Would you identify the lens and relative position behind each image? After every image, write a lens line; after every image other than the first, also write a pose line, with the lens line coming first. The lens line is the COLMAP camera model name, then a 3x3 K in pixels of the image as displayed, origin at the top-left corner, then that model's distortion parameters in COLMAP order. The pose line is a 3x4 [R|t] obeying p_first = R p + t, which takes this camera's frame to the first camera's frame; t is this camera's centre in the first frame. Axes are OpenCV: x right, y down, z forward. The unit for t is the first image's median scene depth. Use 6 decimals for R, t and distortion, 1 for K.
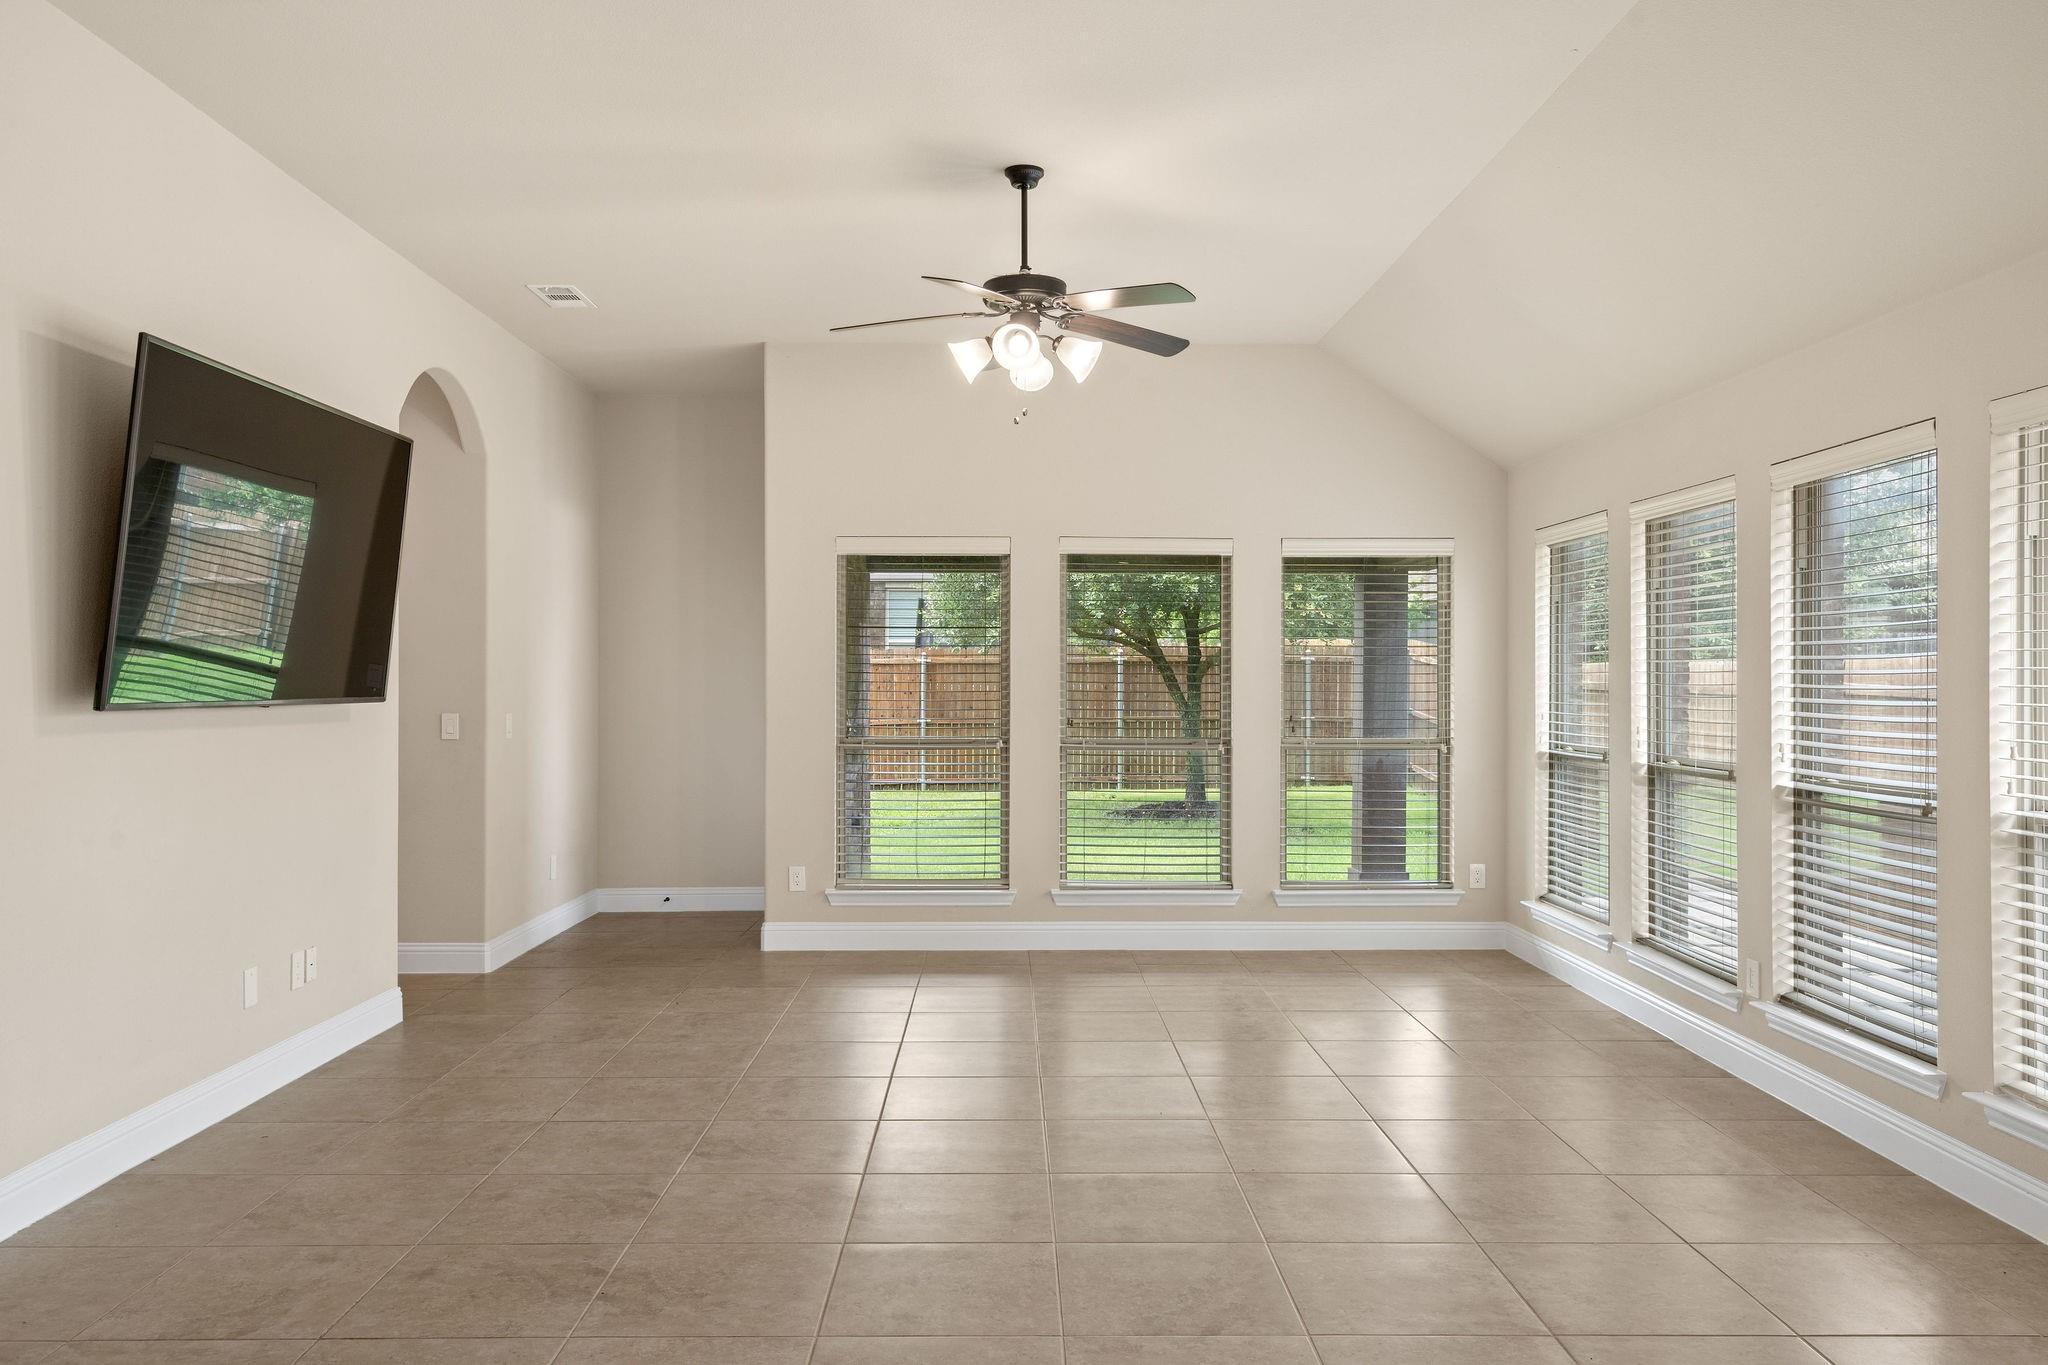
lens RADIAL K [[1501.1, 0, 1024.0], [0, 1501.1, 682.5], [0, 0, 1]] dist [0.003739, 0.000057]
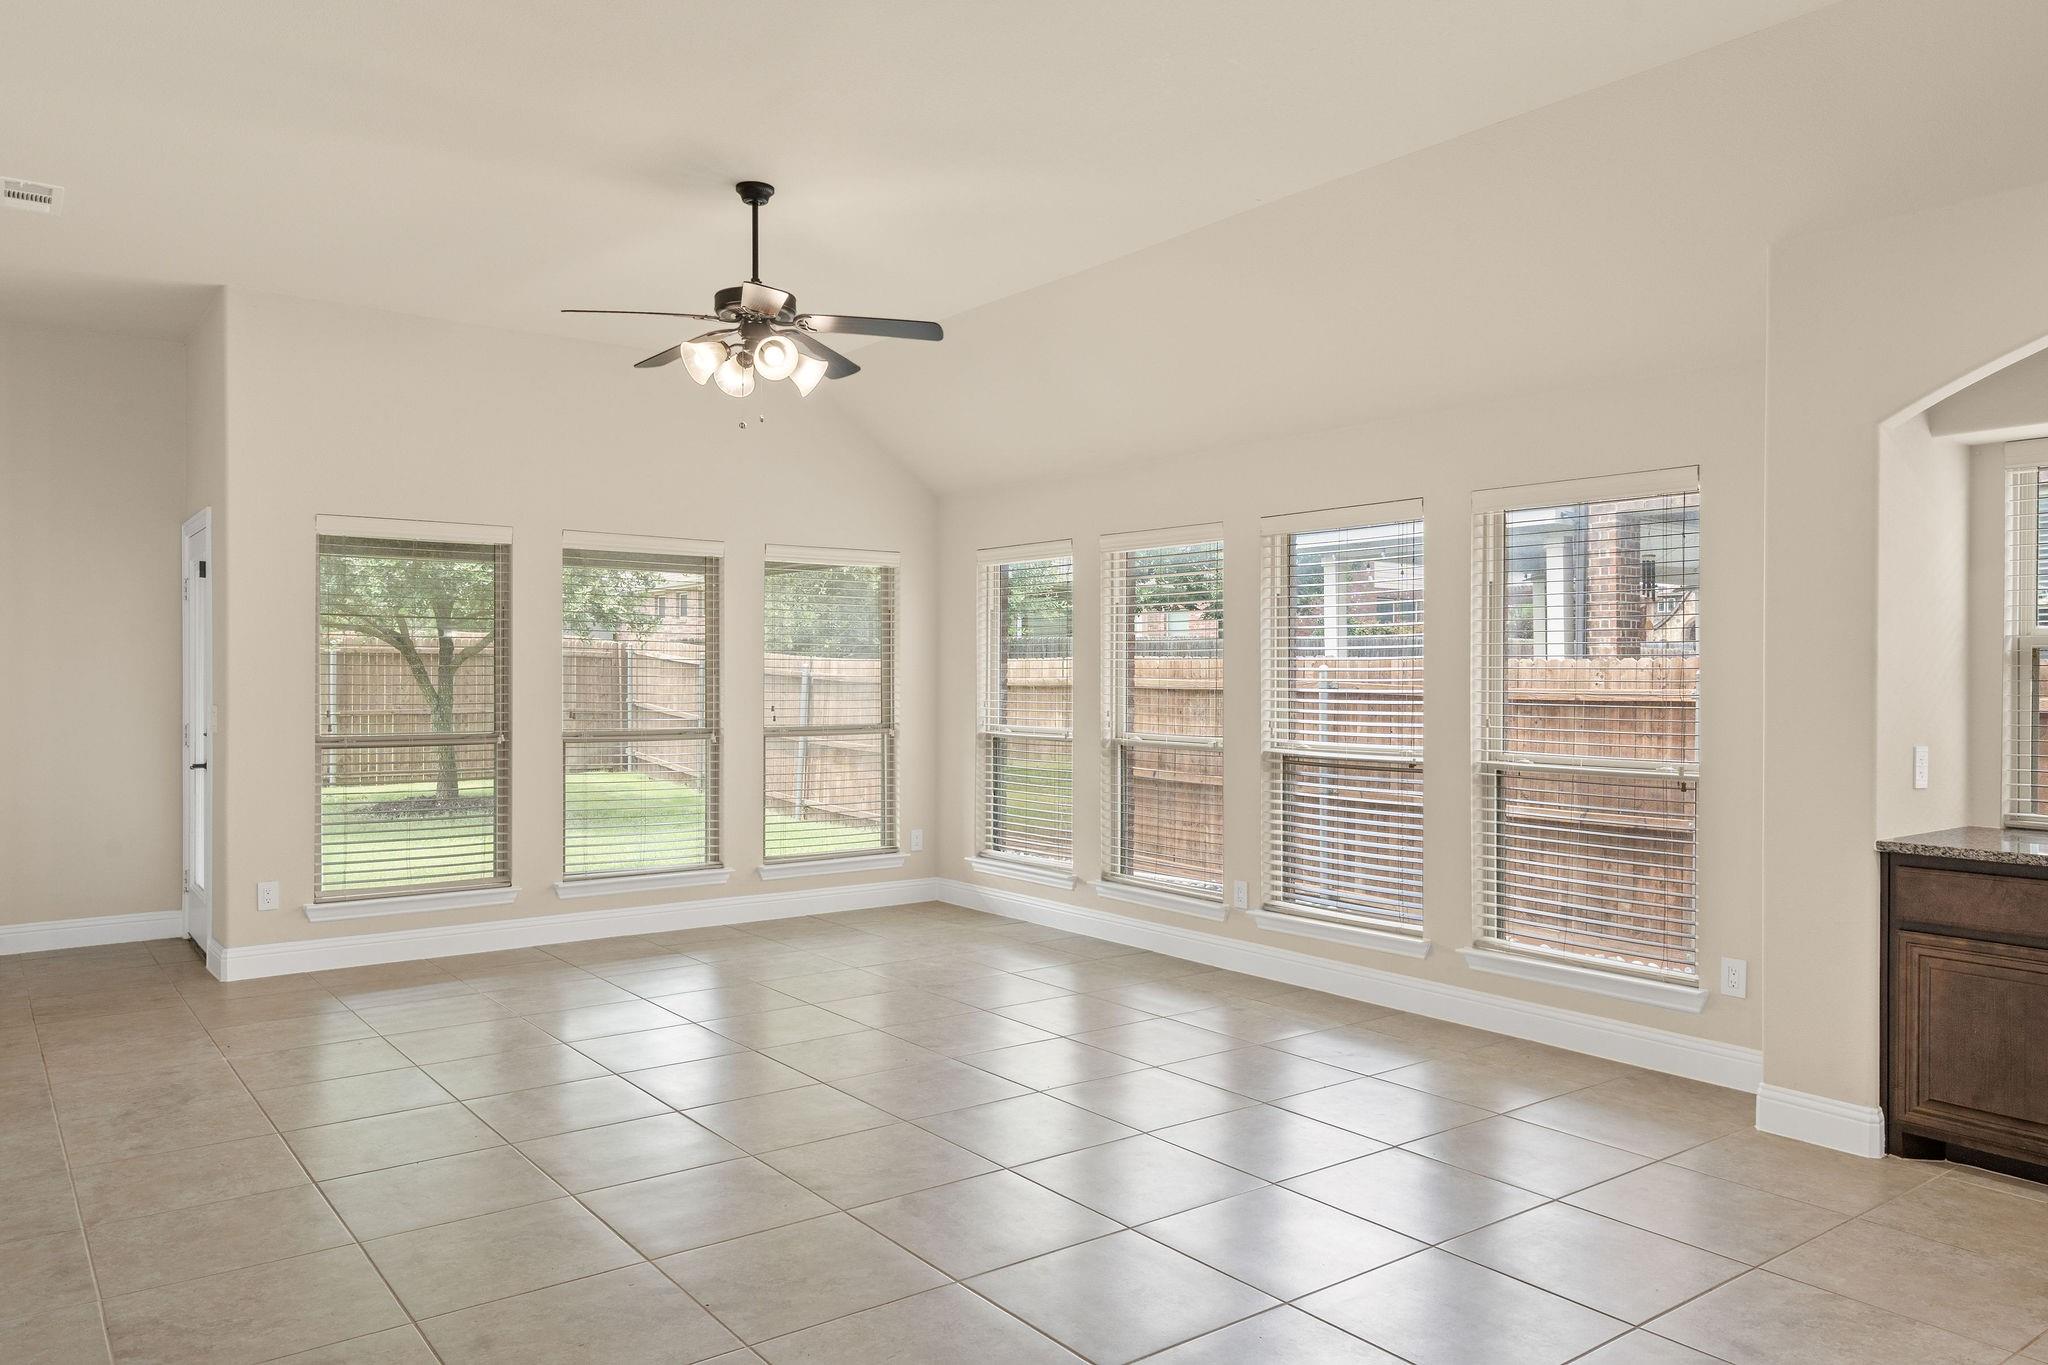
lens RADIAL K [[1405.0, 0, 1024.0], [0, 1405.0, 682.5], [0, 0, 1]] dist [0.003058, -0.000748]
pose [[0.802592, -0.000967, 0.596528, -0.287249], [-0.002196, 0.999987, 0.004575, -0.000189], [-0.596524, -0.004981, 0.802579, 0.065686]]
